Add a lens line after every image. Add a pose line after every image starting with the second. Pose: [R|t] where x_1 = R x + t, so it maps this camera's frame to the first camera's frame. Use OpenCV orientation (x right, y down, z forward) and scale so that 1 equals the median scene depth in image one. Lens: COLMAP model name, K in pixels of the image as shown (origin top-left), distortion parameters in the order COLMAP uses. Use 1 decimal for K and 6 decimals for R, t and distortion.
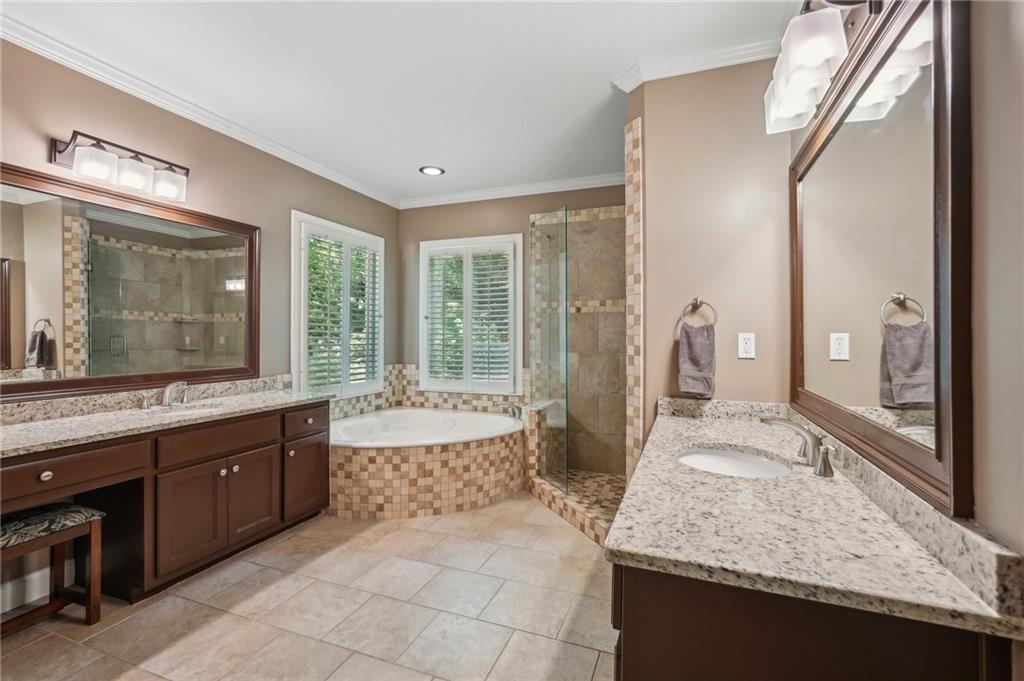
lens RADIAL K [[462.5, 0, 512.8], [0, 462.5, 334.2], [0, 0, 1]] dist [-0.011404, 0.006346]
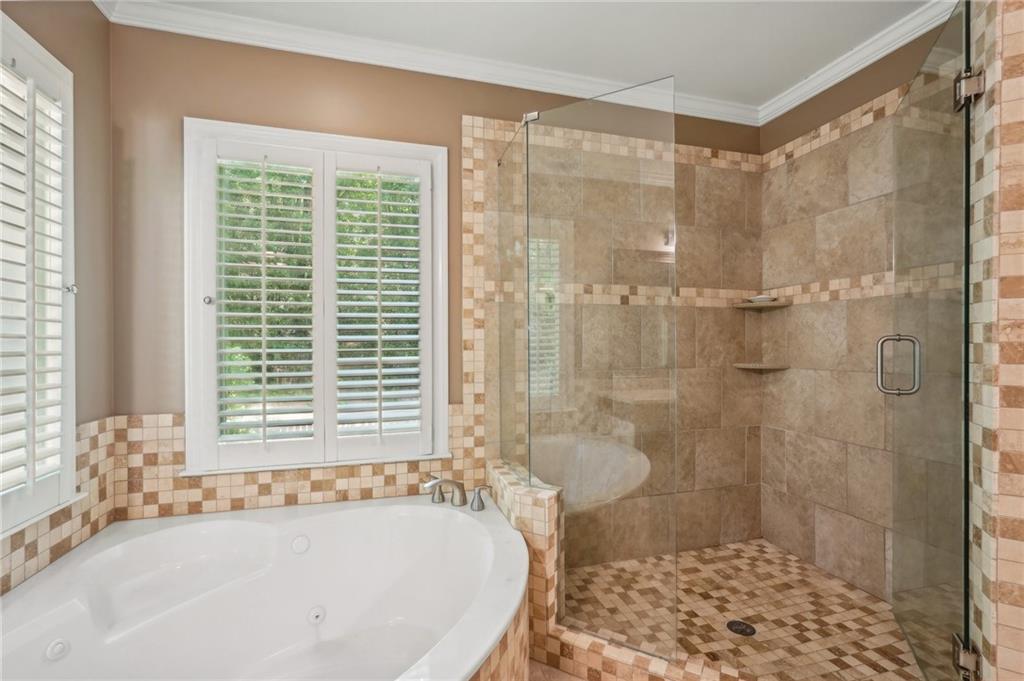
lens RADIAL K [[462.5, 0, 513.9], [0, 462.5, 345.7], [0, 0, 1]] dist [-0.011404, 0.006346]
pose [[0.796081, -0.007201, 0.605147, -0.237629], [0.002248, 0.999957, 0.008943, 0.001806], [-0.605186, -0.005759, 0.796064, 0.537882]]
